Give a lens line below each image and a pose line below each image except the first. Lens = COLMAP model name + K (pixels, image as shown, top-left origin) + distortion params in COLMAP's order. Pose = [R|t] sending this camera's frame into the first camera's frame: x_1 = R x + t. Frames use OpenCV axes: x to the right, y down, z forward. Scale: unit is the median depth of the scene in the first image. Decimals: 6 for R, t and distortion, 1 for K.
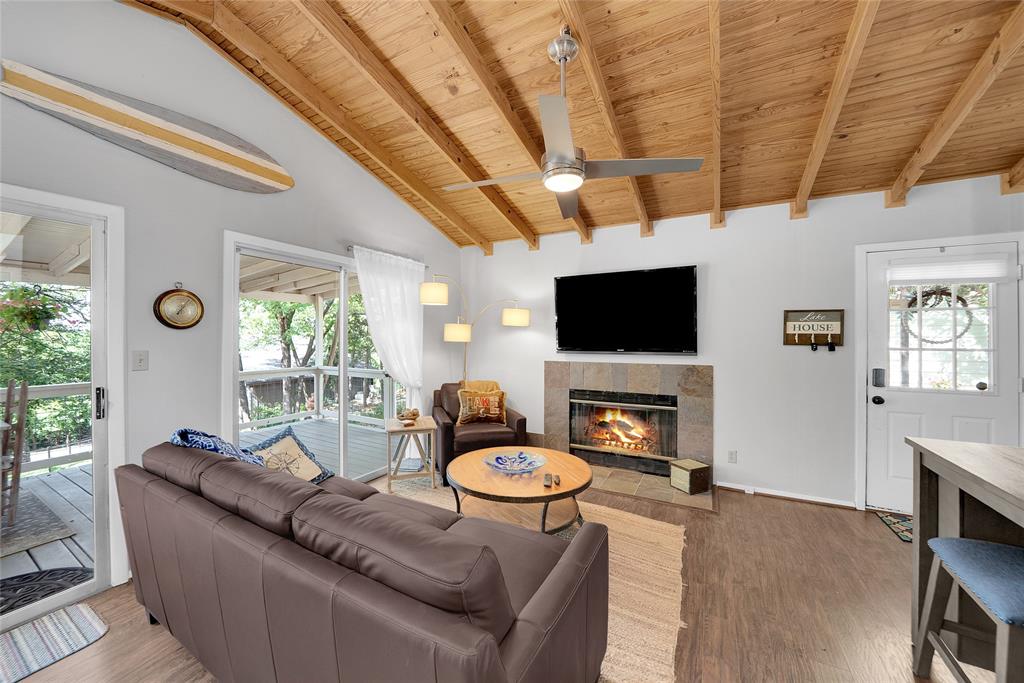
lens RADIAL K [[375.2, 0, 495.3], [0, 375.2, 339.6], [0, 0, 1]] dist [-0.021937, 0.001408]
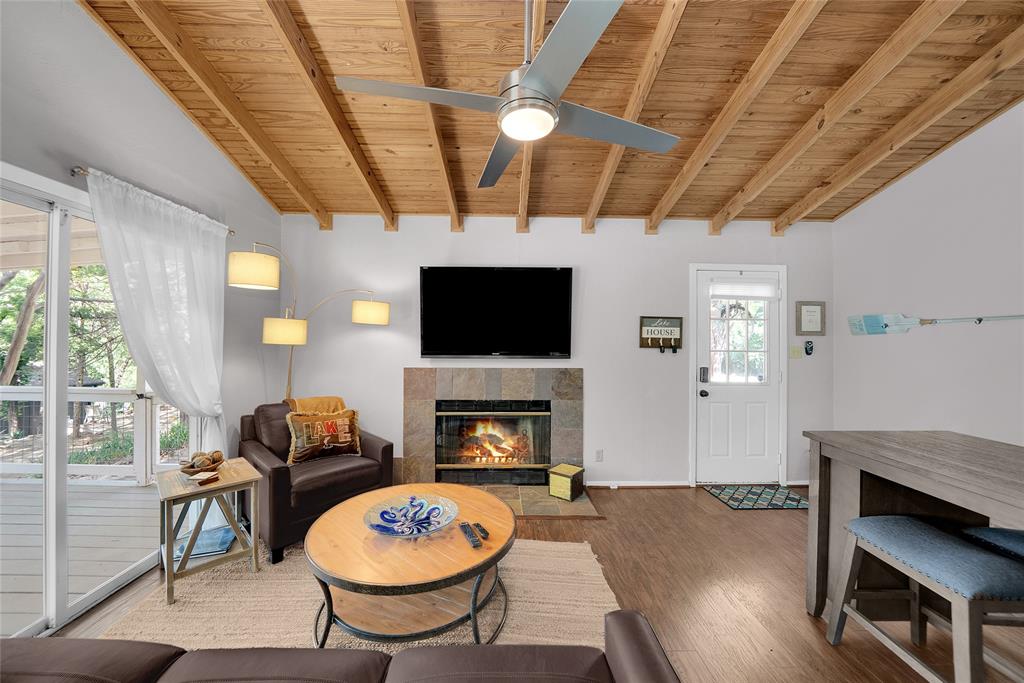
lens RADIAL K [[375.2, 0, 503.5], [0, 375.2, 339.3], [0, 0, 1]] dist [-0.021937, 0.001408]
pose [[0.860942, 0.006022, 0.508668, -0.121714], [-0.004964, 0.999982, -0.003436, -0.004388], [-0.508679, 0.000433, 0.860956, 0.230228]]
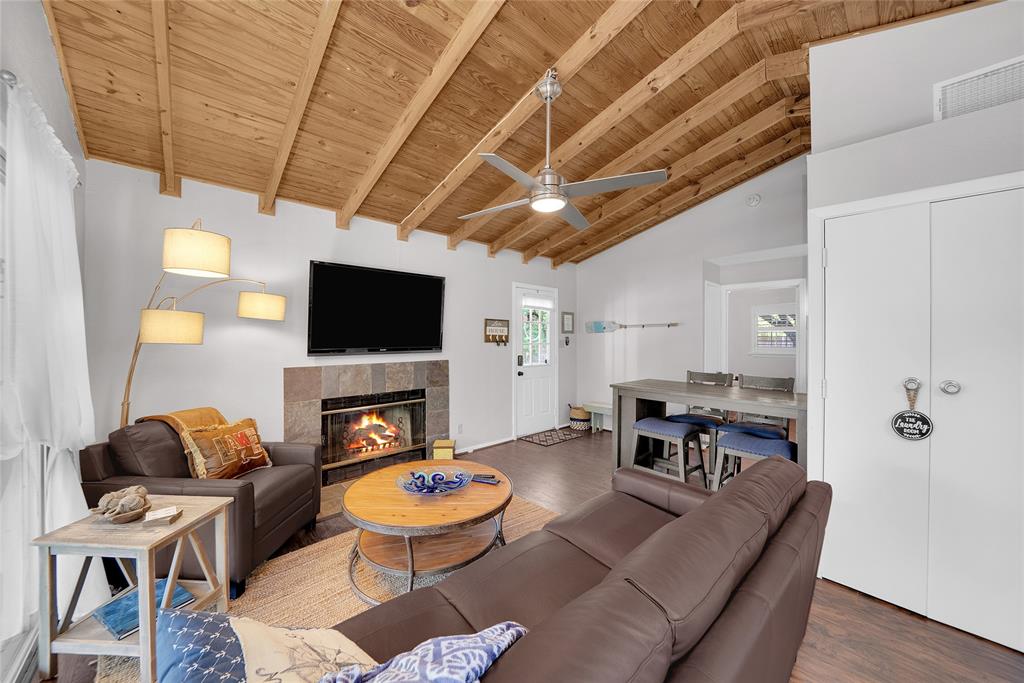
lens RADIAL K [[375.2, 0, 502.9], [0, 375.2, 338.3], [0, 0, 1]] dist [-0.021937, 0.001408]
pose [[0.301601, -0.001240, 0.953433, -0.551993], [0.002070, 0.999998, 0.000646, -0.002506], [-0.953432, 0.001779, 0.301603, 0.447794]]
